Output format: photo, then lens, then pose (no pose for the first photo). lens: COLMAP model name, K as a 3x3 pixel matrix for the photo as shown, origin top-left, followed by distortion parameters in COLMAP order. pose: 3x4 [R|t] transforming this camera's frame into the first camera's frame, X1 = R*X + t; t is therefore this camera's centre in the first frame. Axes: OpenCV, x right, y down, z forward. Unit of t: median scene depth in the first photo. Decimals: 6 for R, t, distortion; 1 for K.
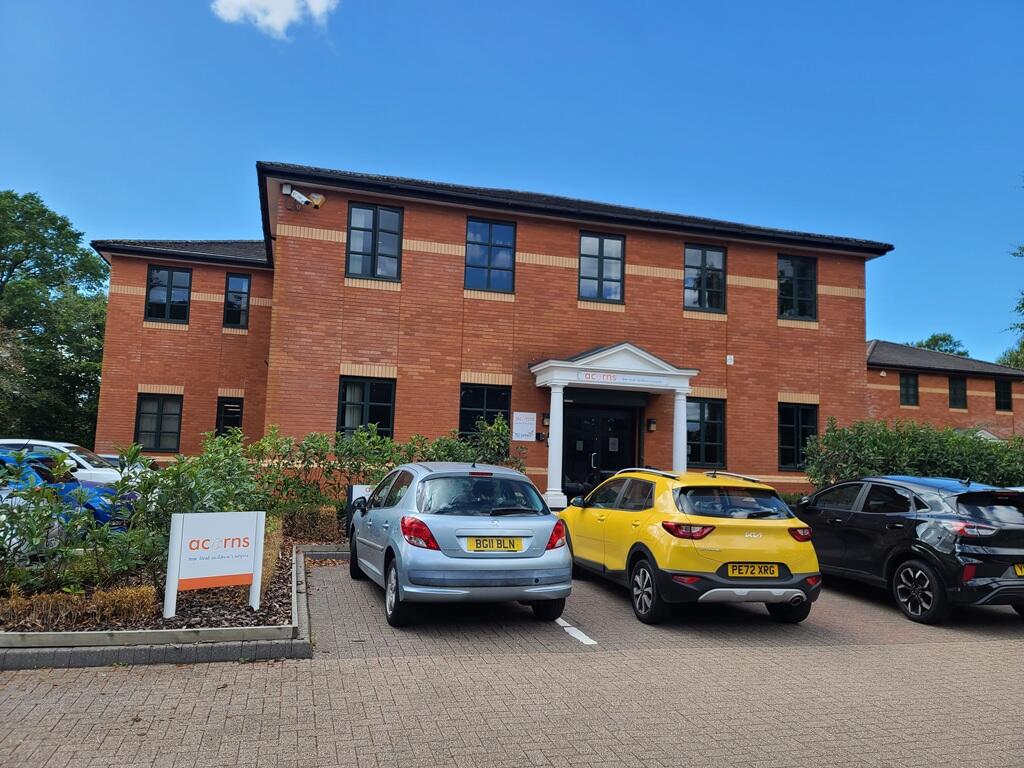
lens RADIAL K [[787.4, 0, 518.8], [0, 787.4, 374.4], [0, 0, 1]] dist [0.062718, -0.045105]
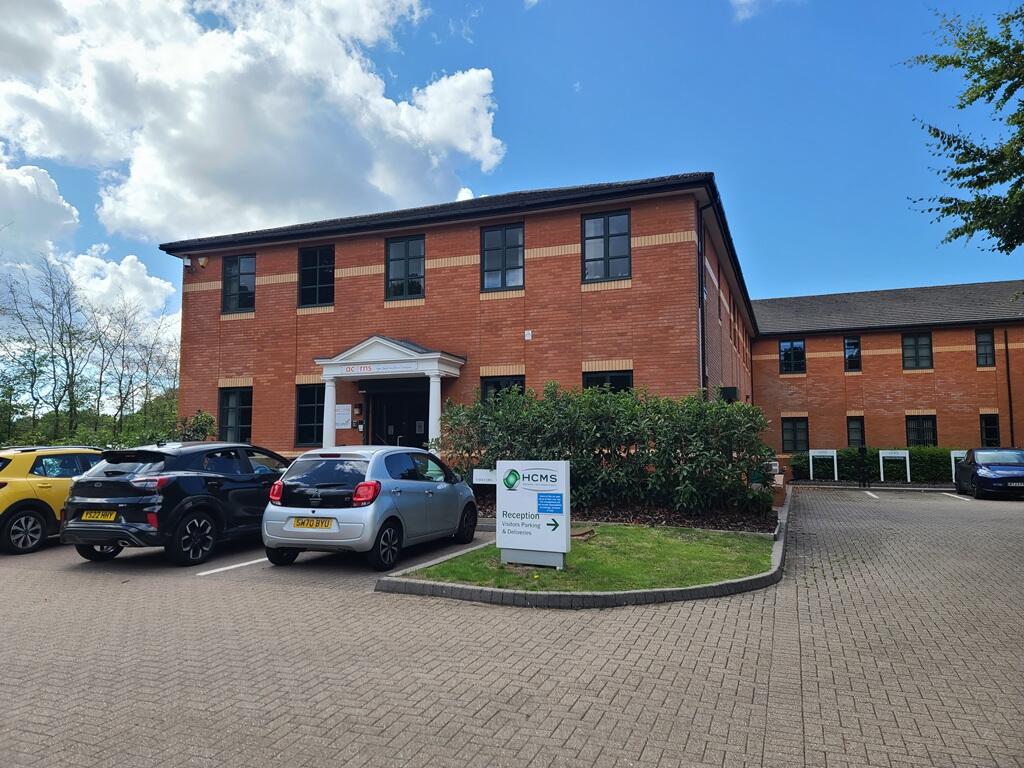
lens RADIAL K [[787.4, 0, 495.6], [0, 787.4, 376.2], [0, 0, 1]] dist [0.062718, -0.045105]
pose [[0.785374, -0.096517, -0.611451, 0.688957], [0.097746, 0.994714, -0.031465, 0.049604], [0.611255, -0.035055, 0.790657, 0.161088]]
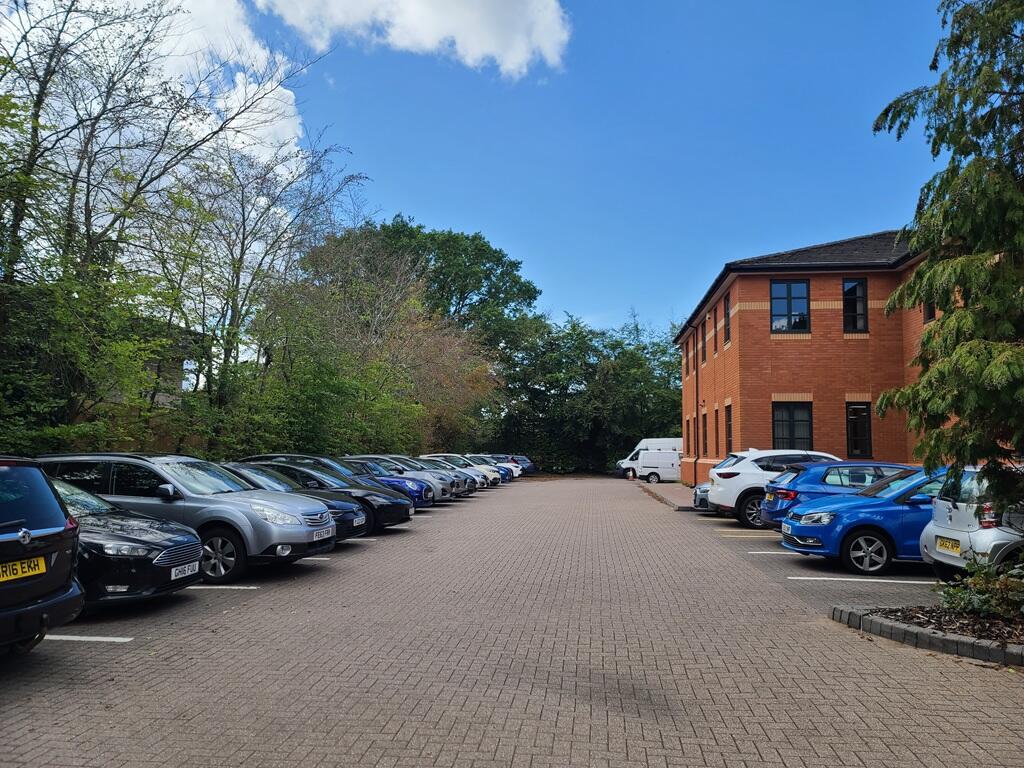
lens RADIAL K [[787.4, 0, 509.6], [0, 787.4, 376.4], [0, 0, 1]] dist [0.062718, -0.045105]
pose [[0.925338, -0.063140, -0.373848, -0.402986], [0.065744, 0.997820, -0.005797, -0.027238], [0.373399, -0.019214, 0.927472, -0.102774]]
